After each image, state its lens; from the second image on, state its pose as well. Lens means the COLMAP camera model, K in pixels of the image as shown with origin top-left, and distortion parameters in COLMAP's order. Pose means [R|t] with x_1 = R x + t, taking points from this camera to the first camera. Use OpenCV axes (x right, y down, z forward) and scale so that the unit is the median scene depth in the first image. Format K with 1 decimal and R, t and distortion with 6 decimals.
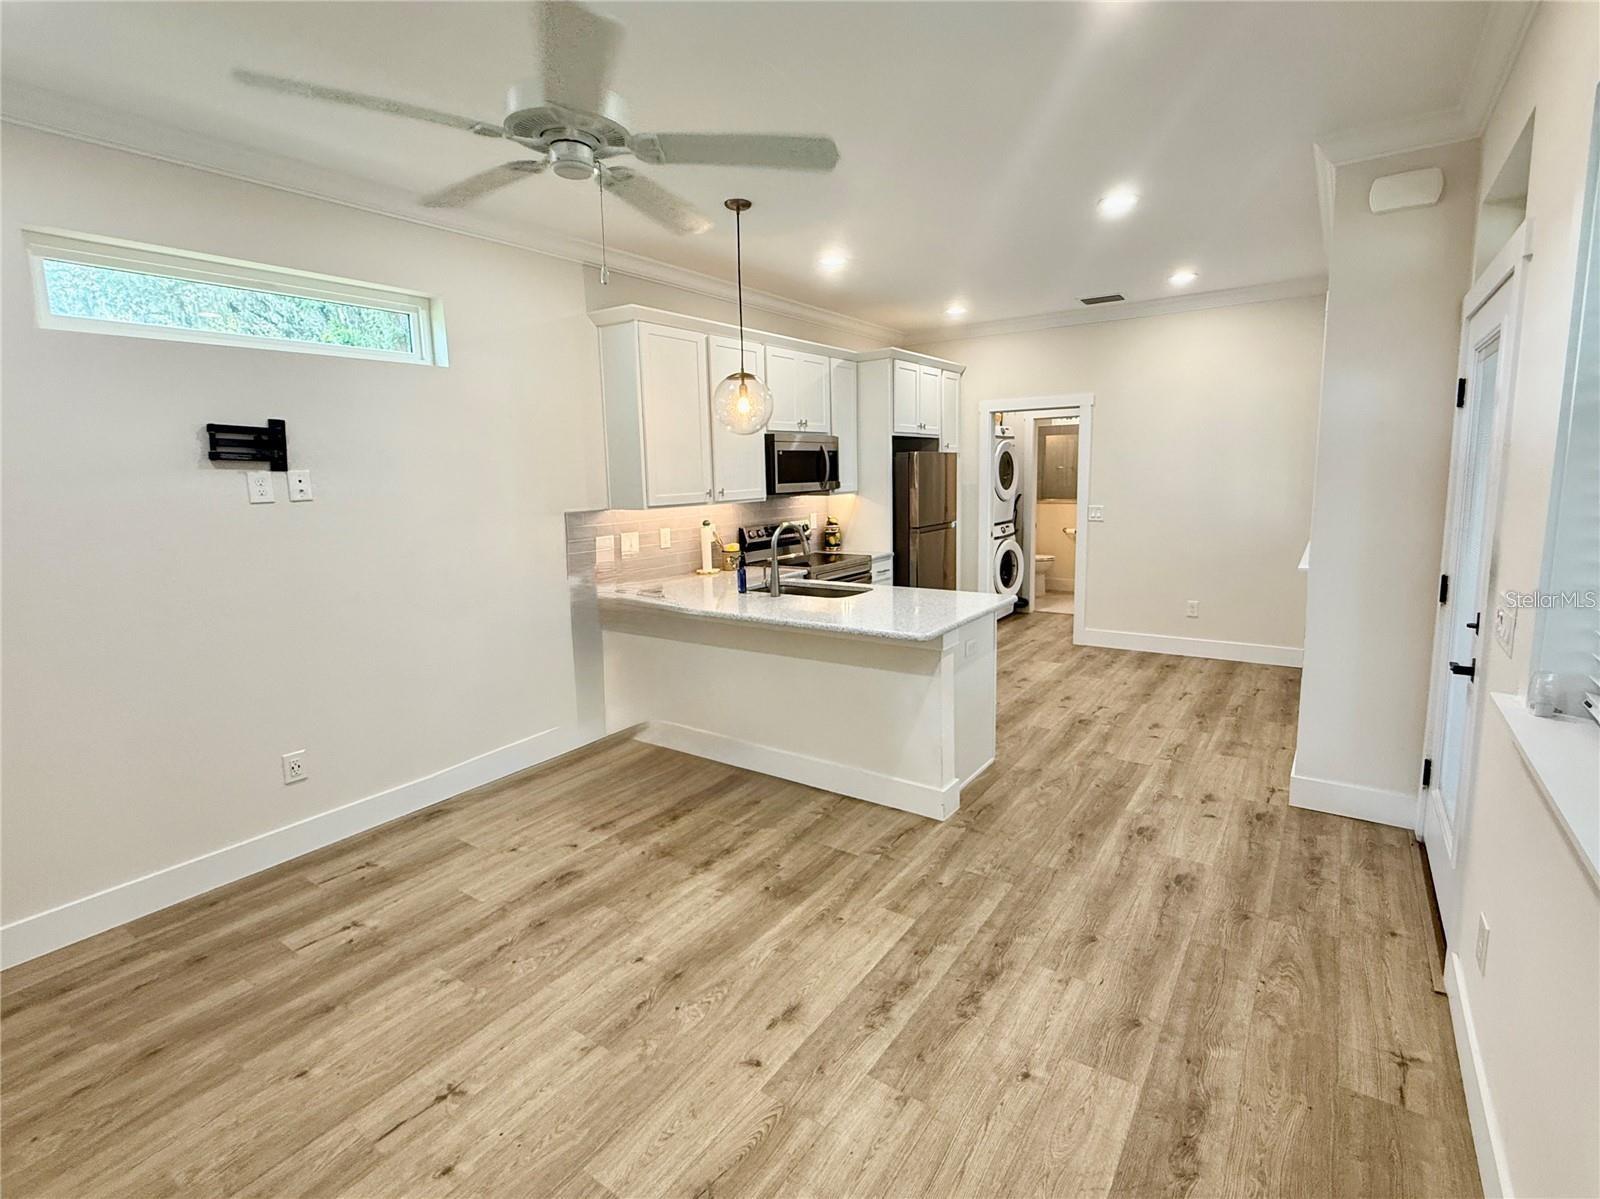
lens RADIAL K [[750.3, 0, 848.1], [0, 750.3, 553.3], [0, 0, 1]] dist [-0.000595, -0.000015]
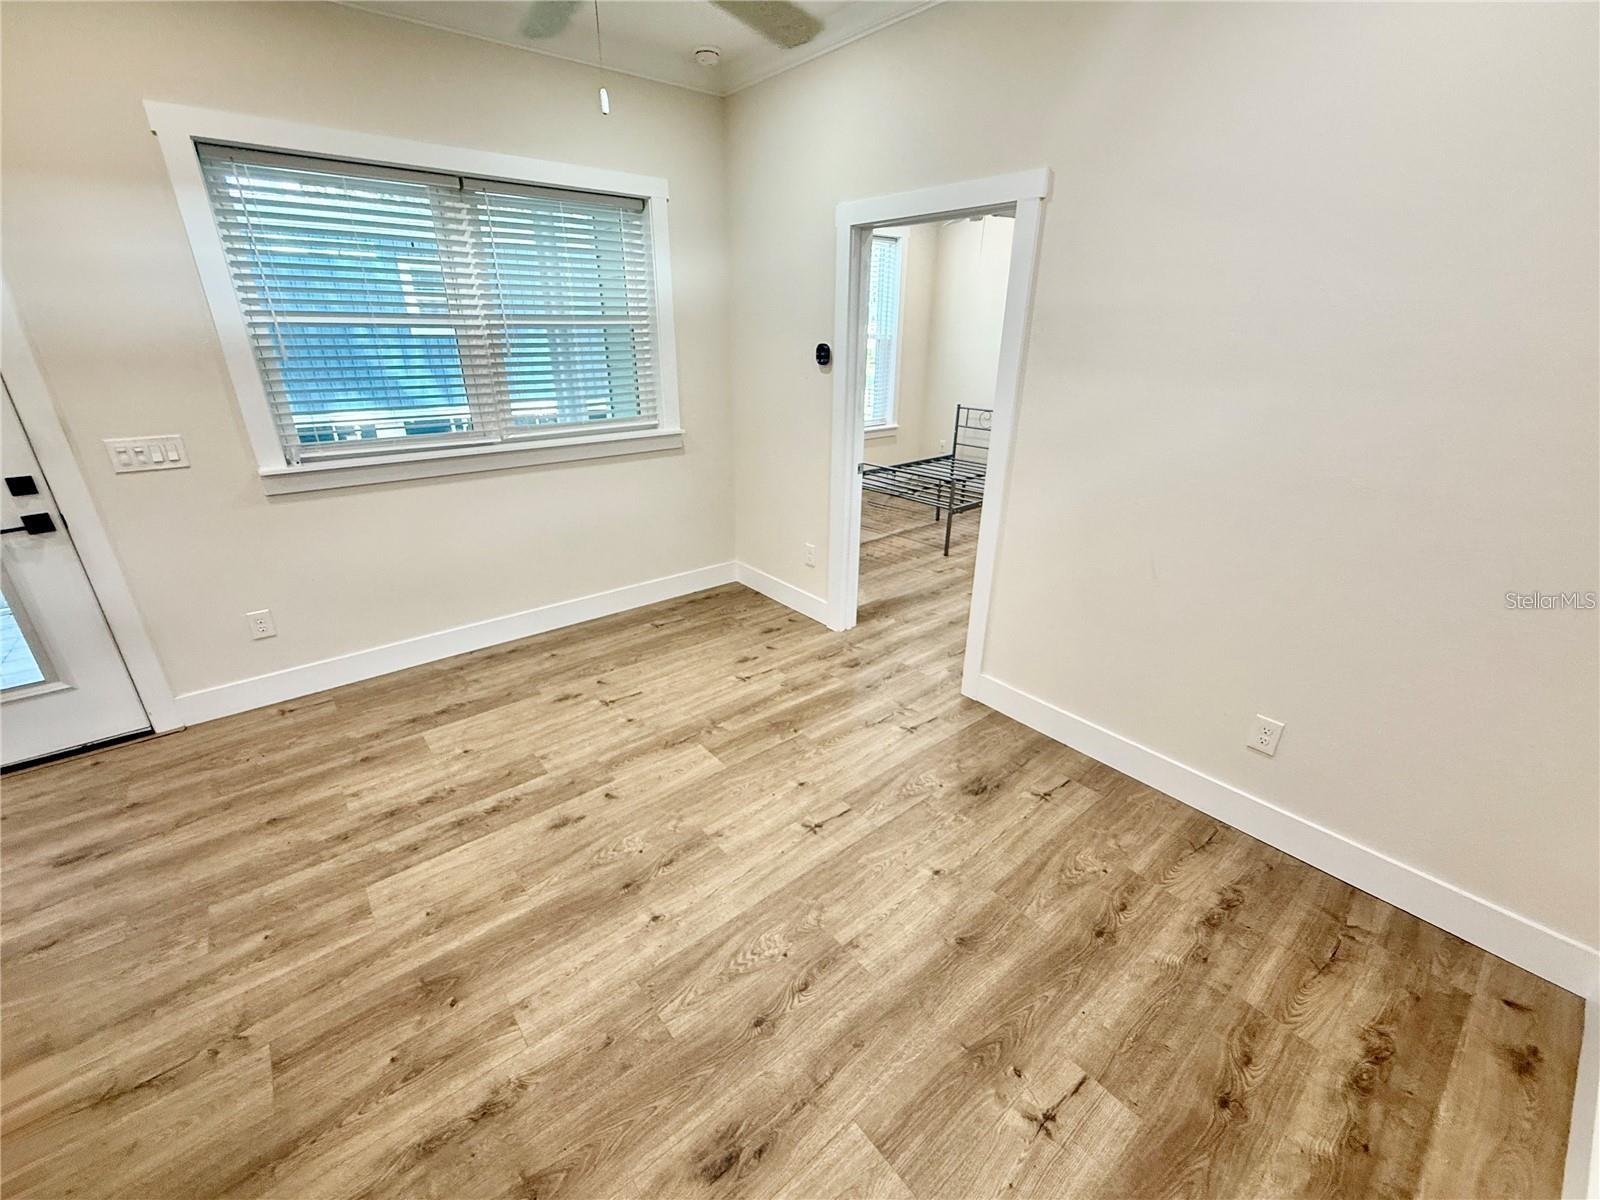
lens RADIAL K [[649.3, 0, 802.7], [0, 649.3, 605.9], [0, 0, 1]] dist [-0.004061, 0.001470]
pose [[-0.959177, -0.094655, 0.266495, -0.576529], [0.049032, 0.872393, 0.486339, -0.155909], [-0.278523, 0.479552, -0.832139, 1.313098]]
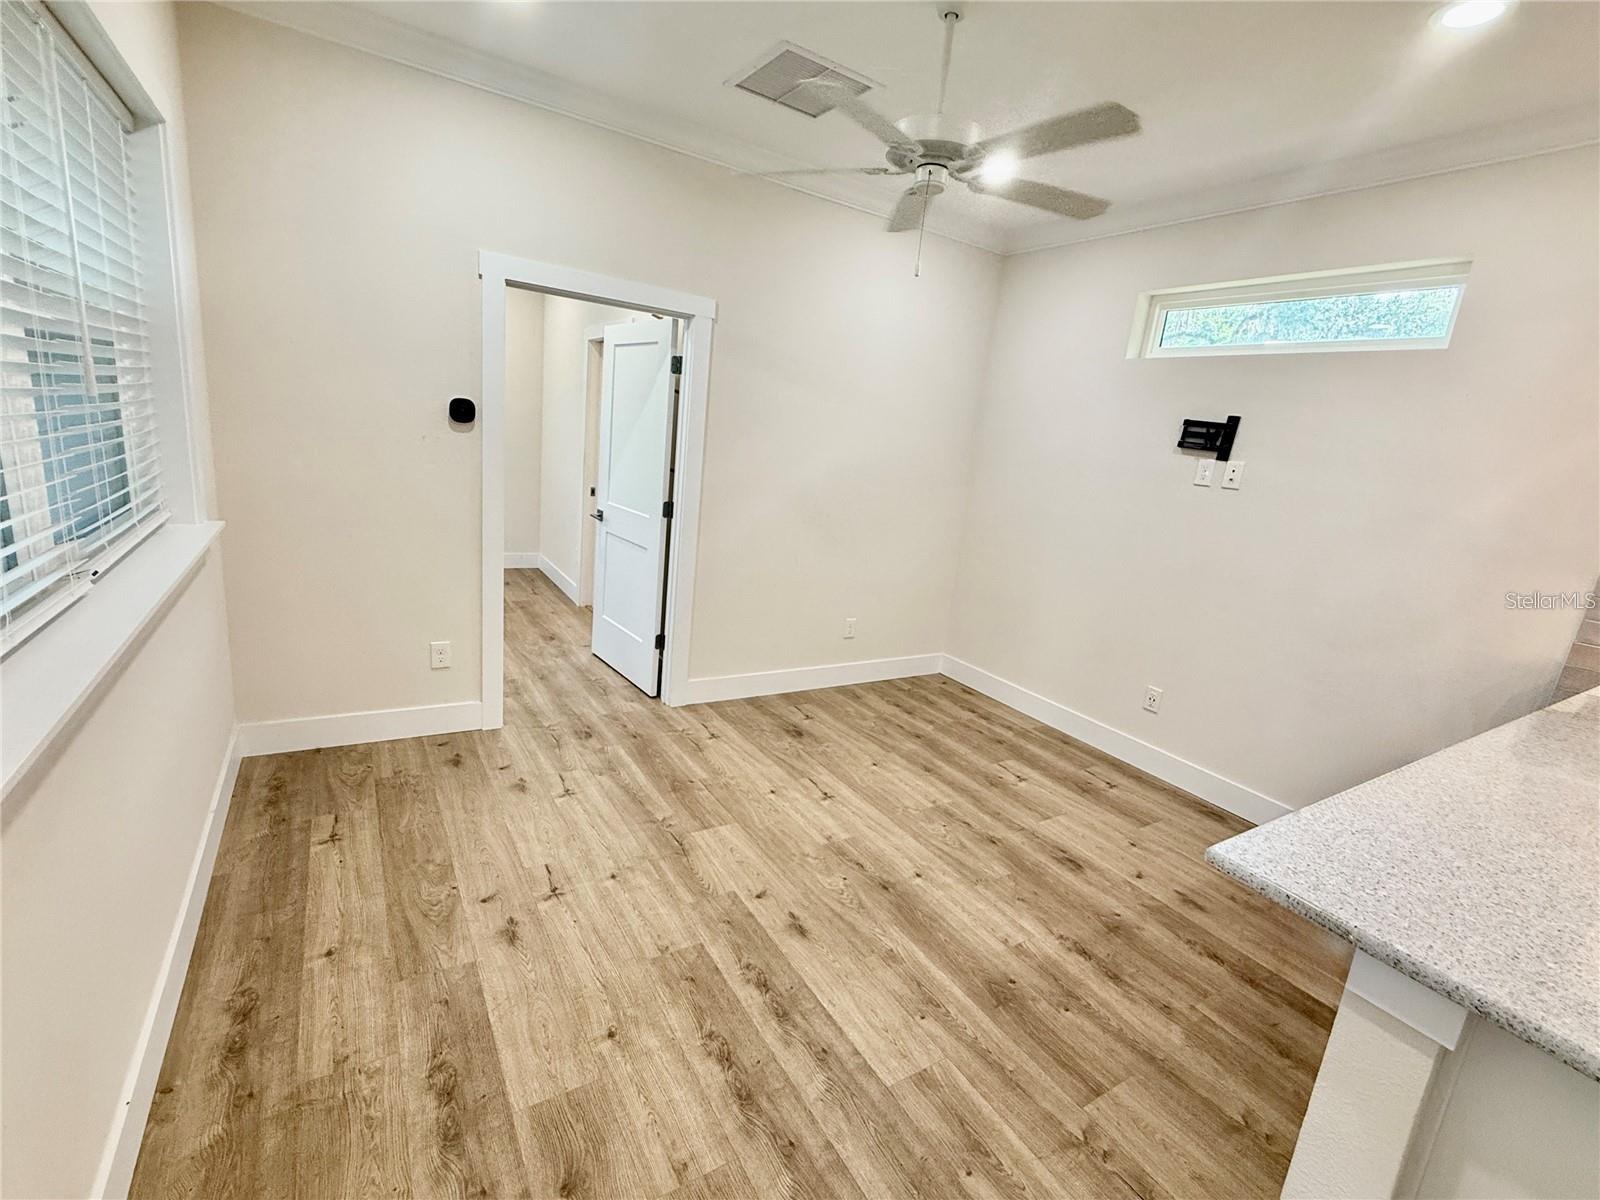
lens RADIAL K [[703.6, 0, 788.2], [0, 703.6, 602.4], [0, 0, 1]] dist [-0.002958, 0.000723]
pose [[-0.426189, 0.198376, -0.882615, 0.617081], [-0.190980, 0.933940, 0.302130, -0.122174], [0.884245, 0.297326, -0.360149, 1.000060]]
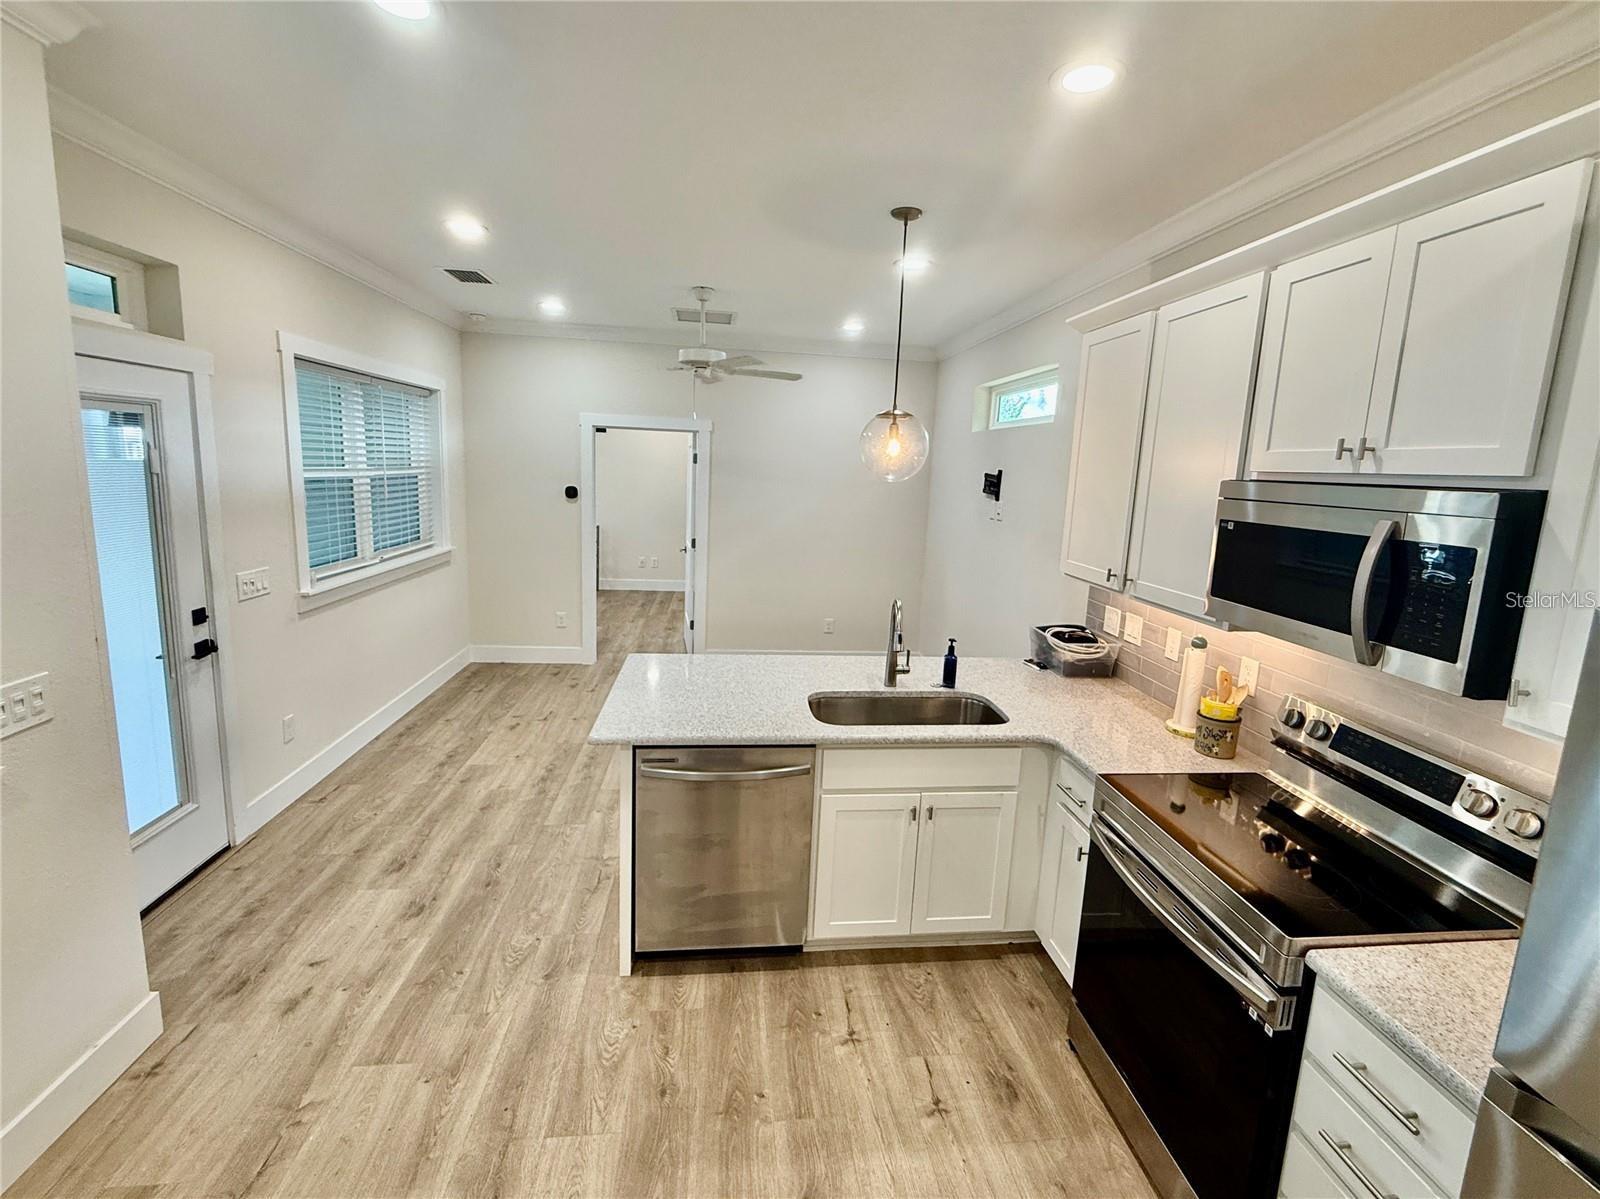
lens RADIAL K [[685.4, 0, 805.5], [0, 685.4, 576.5], [0, 0, 1]] dist [-0.009578, 0.000244]
pose [[-0.760083, 0.096208, -0.642664, 0.630845], [-0.097196, 0.961023, 0.258821, -0.345957], [0.642516, 0.259190, -0.721106, 2.152075]]
